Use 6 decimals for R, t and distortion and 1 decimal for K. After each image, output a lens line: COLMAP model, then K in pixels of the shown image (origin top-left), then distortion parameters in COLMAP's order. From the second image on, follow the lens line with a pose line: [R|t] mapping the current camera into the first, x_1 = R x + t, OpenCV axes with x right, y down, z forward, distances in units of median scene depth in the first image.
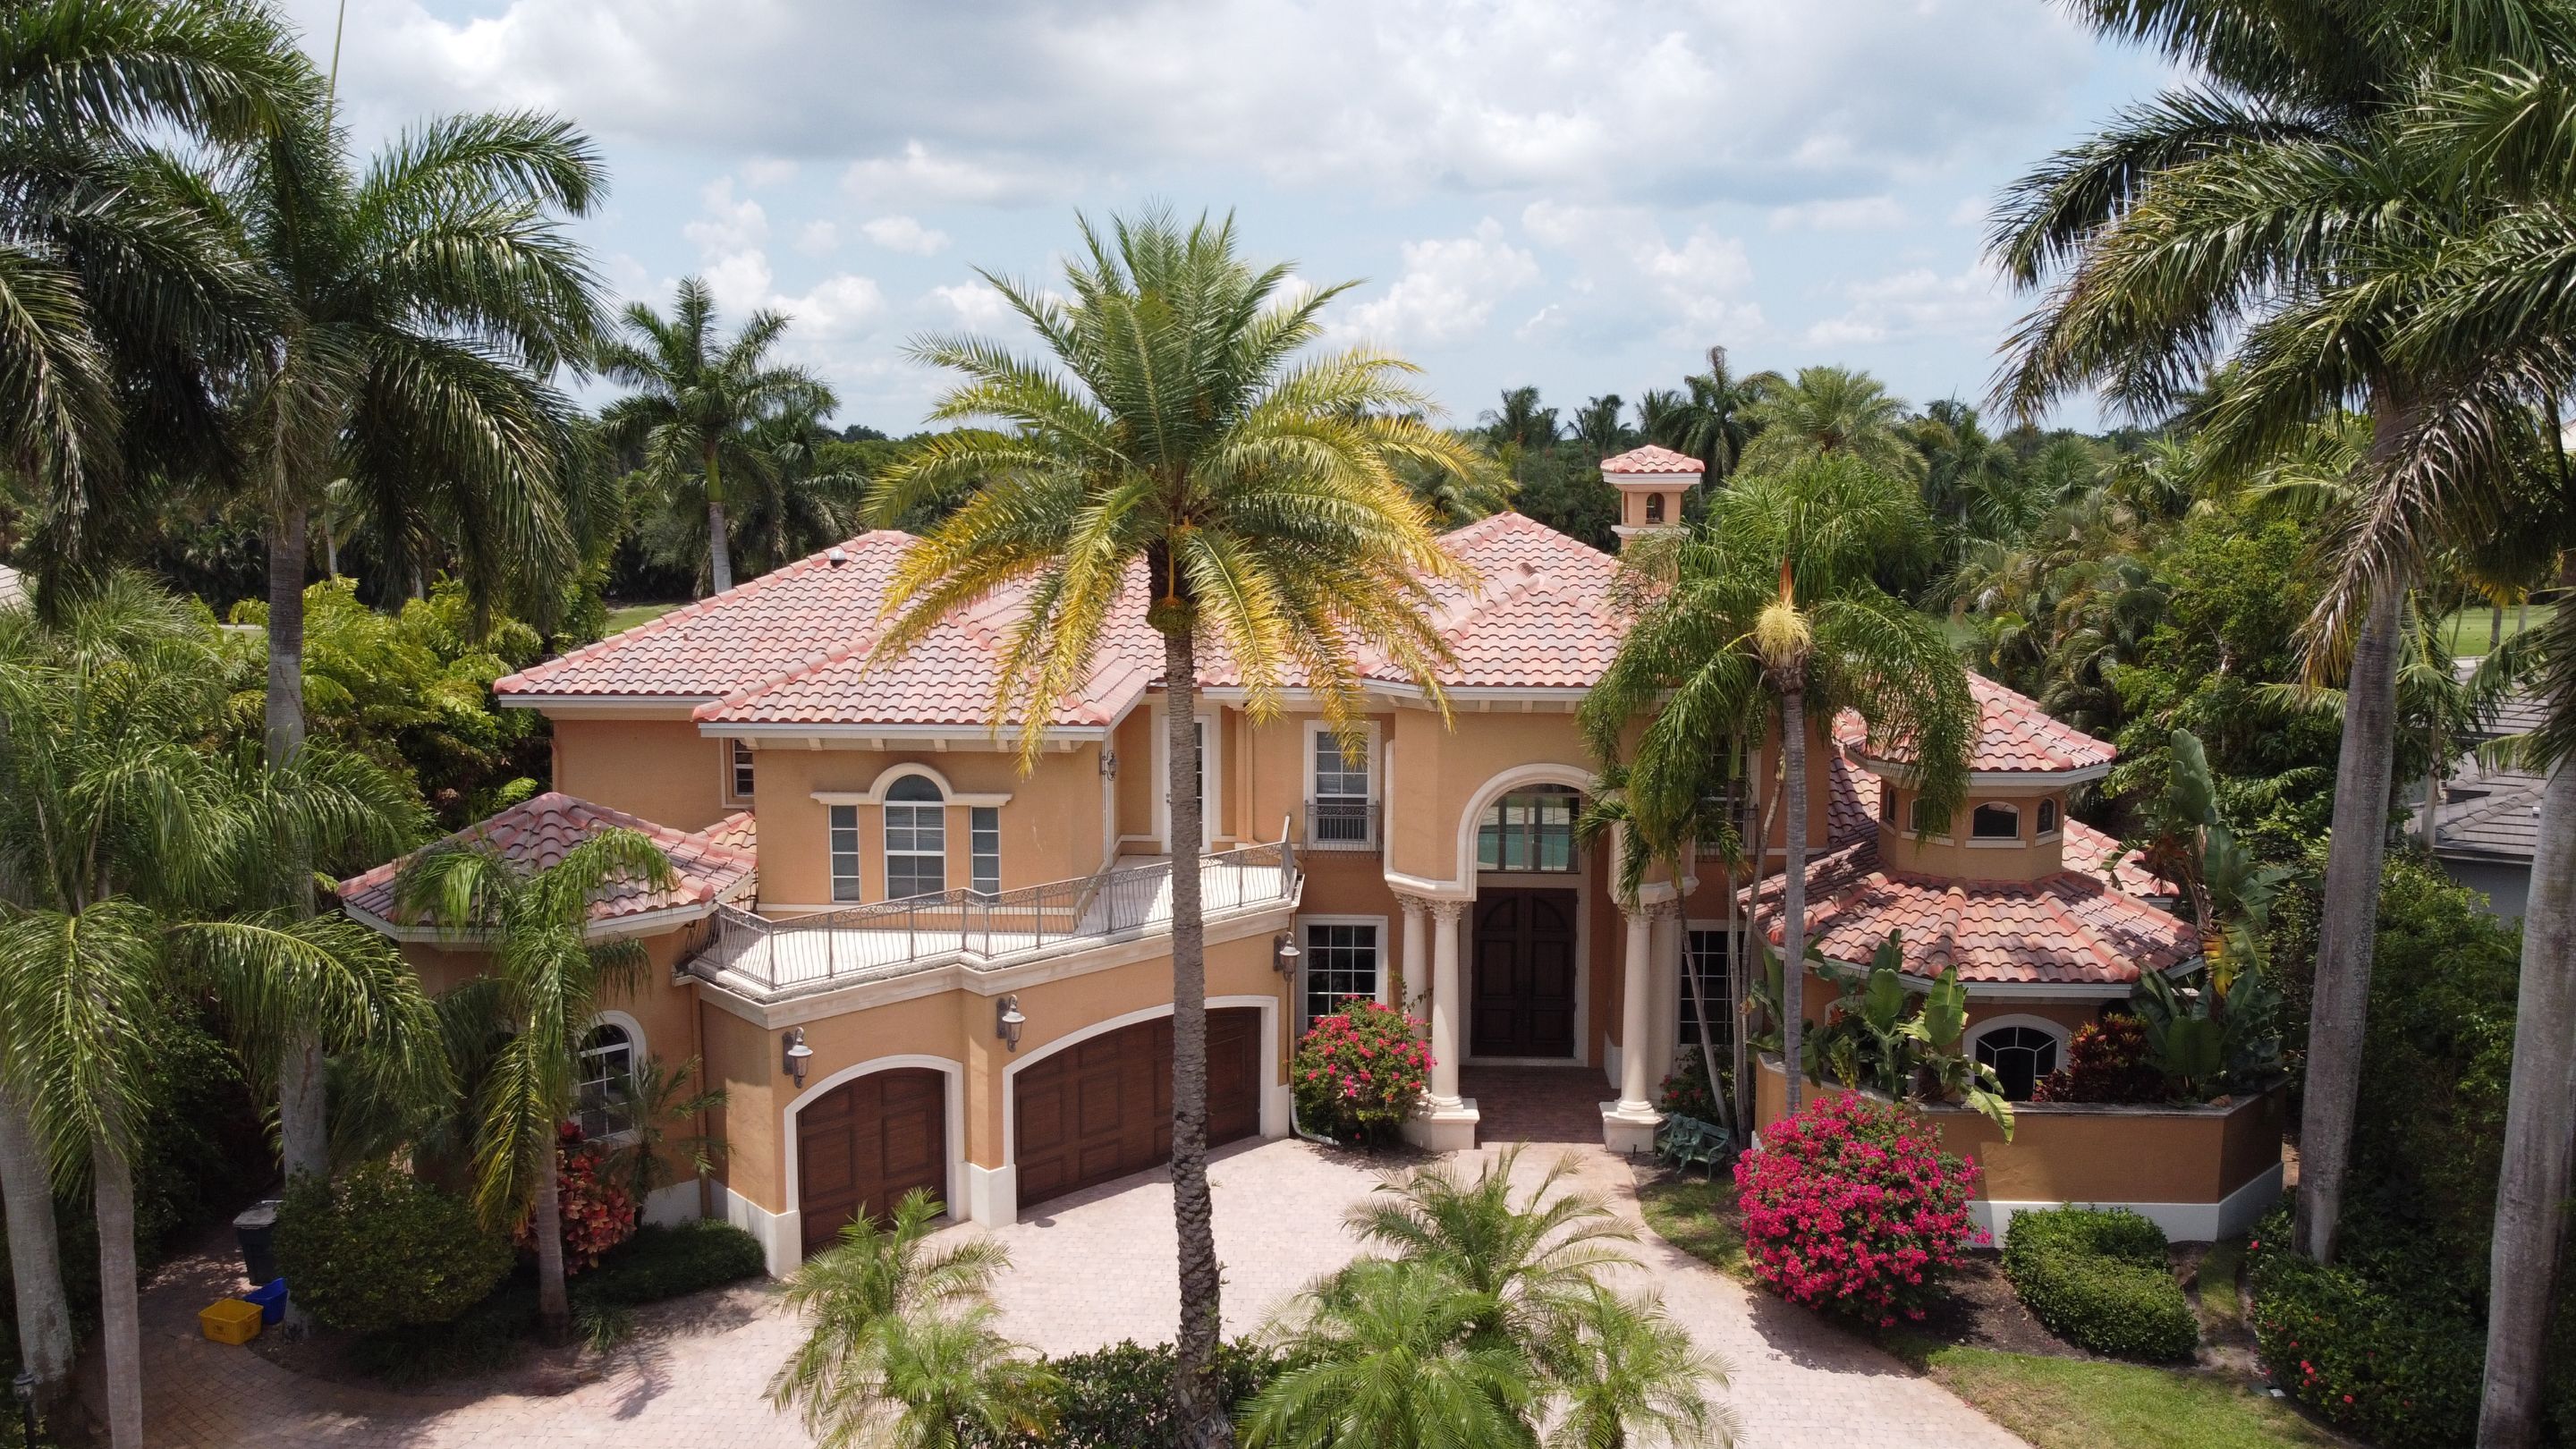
lens RADIAL K [[1947.1, 0, 1285.5], [0, 1947.1, 721.6], [0, 0, 1]] dist [0.006930, -0.022741]
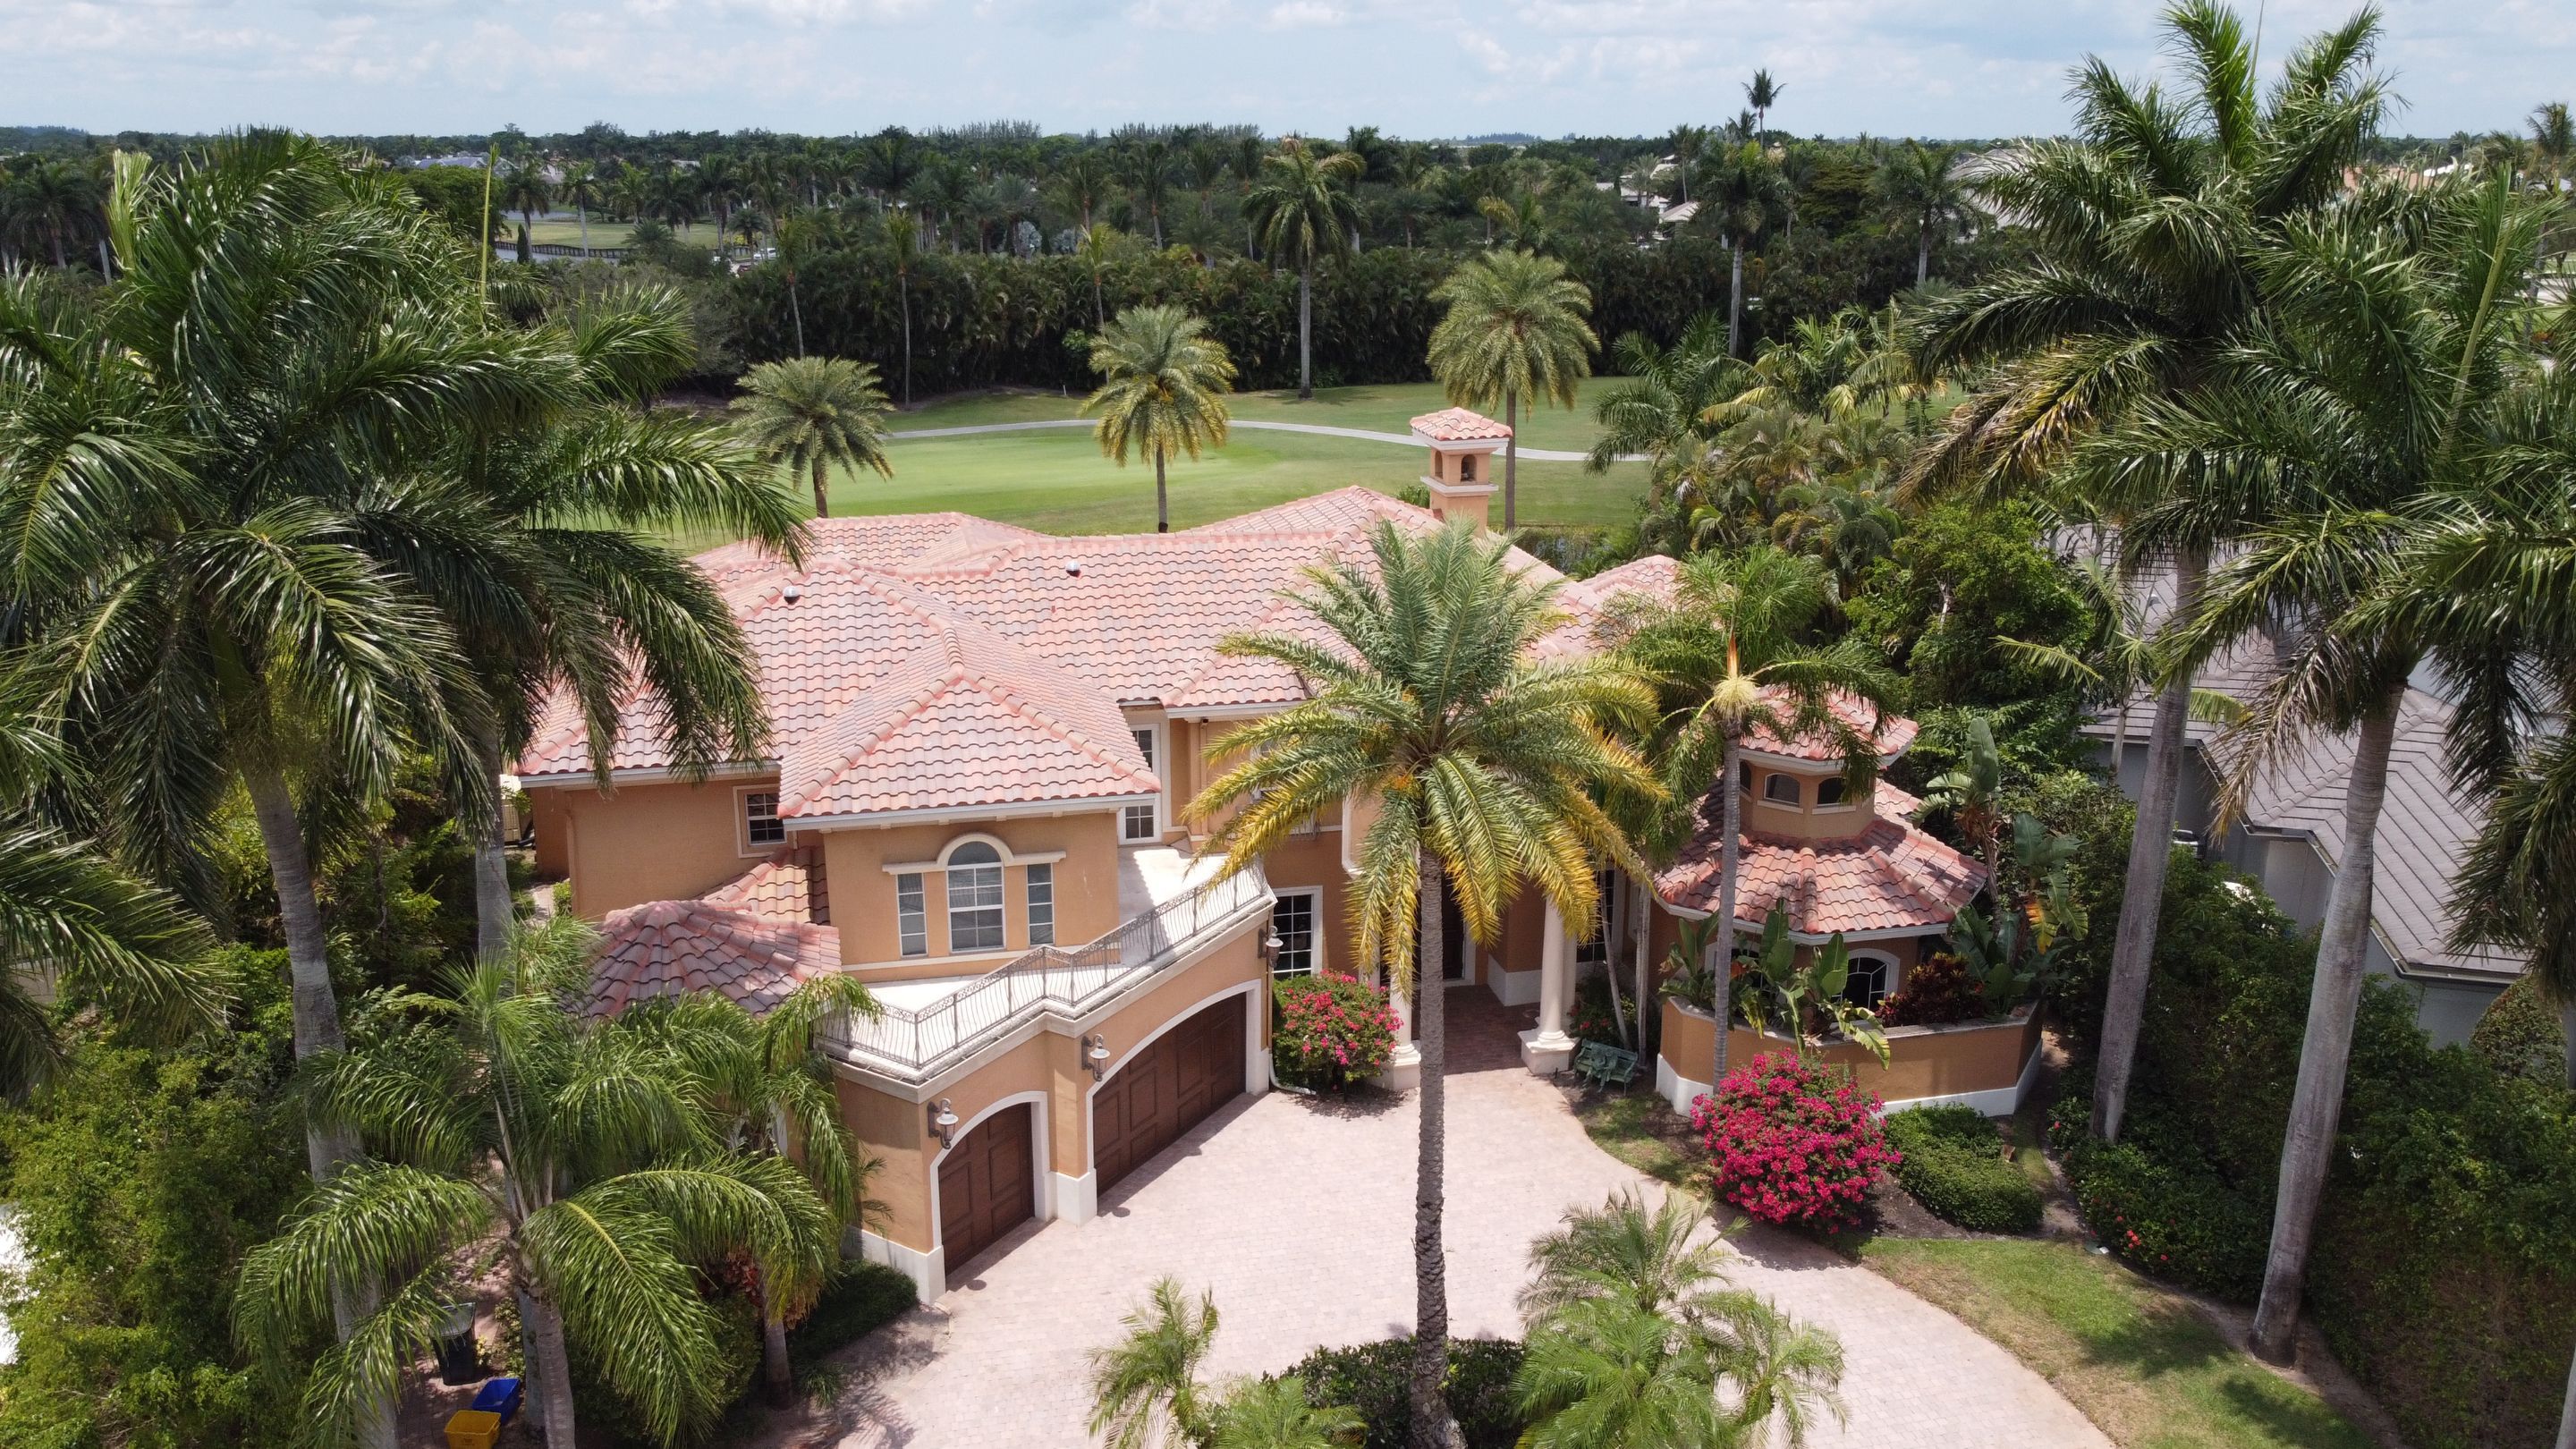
lens RADIAL K [[1947.1, 0, 1285.5], [0, 1947.1, 721.6], [0, 0, 1]] dist [0.006930, -0.022741]
pose [[0.965448, -0.075036, 0.249559, -0.298492], [0.036197, 0.986979, 0.156726, -0.212944], [-0.258069, -0.142277, 0.955593, -0.099421]]
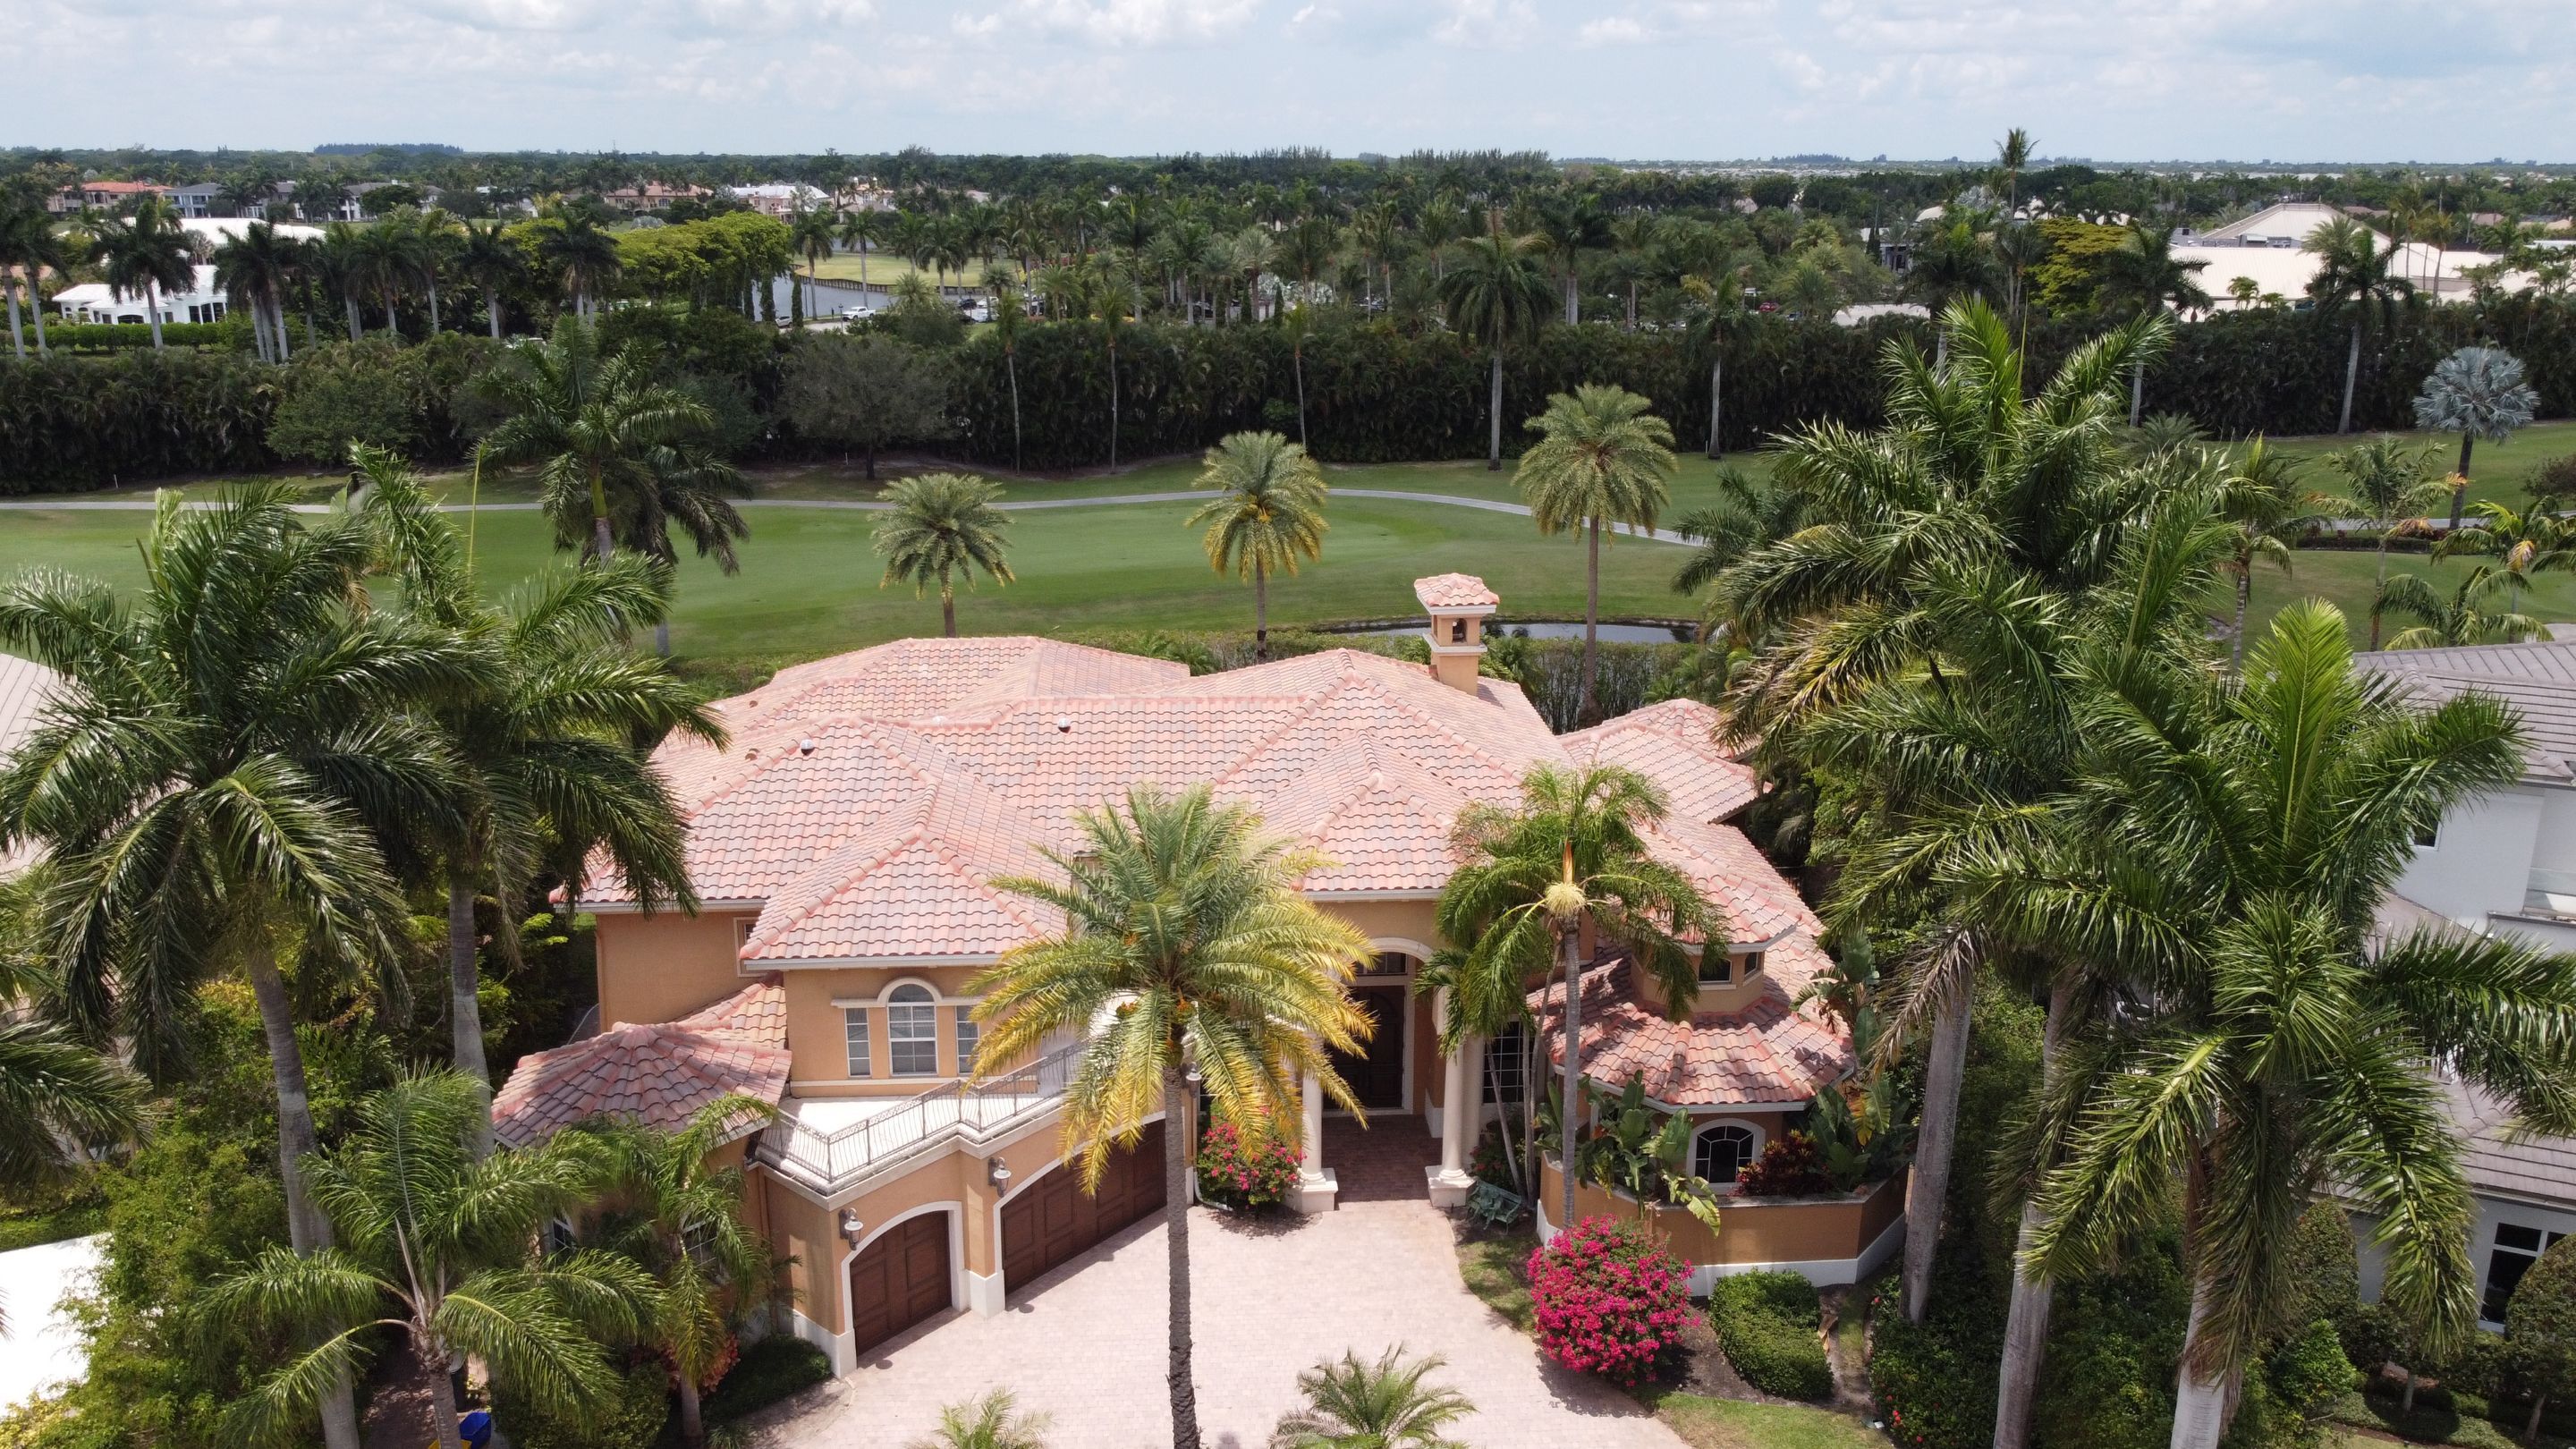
lens RADIAL K [[1945.1, 0, 1288.0], [0, 1945.1, 724.5], [0, 0, 1]] dist [-0.002735, -0.000645]
pose [[0.993127, -0.028951, 0.113404, -0.084602], [0.012109, 0.989141, 0.146470, -0.339671], [-0.116413, -0.144090, 0.982693, -0.288927]]
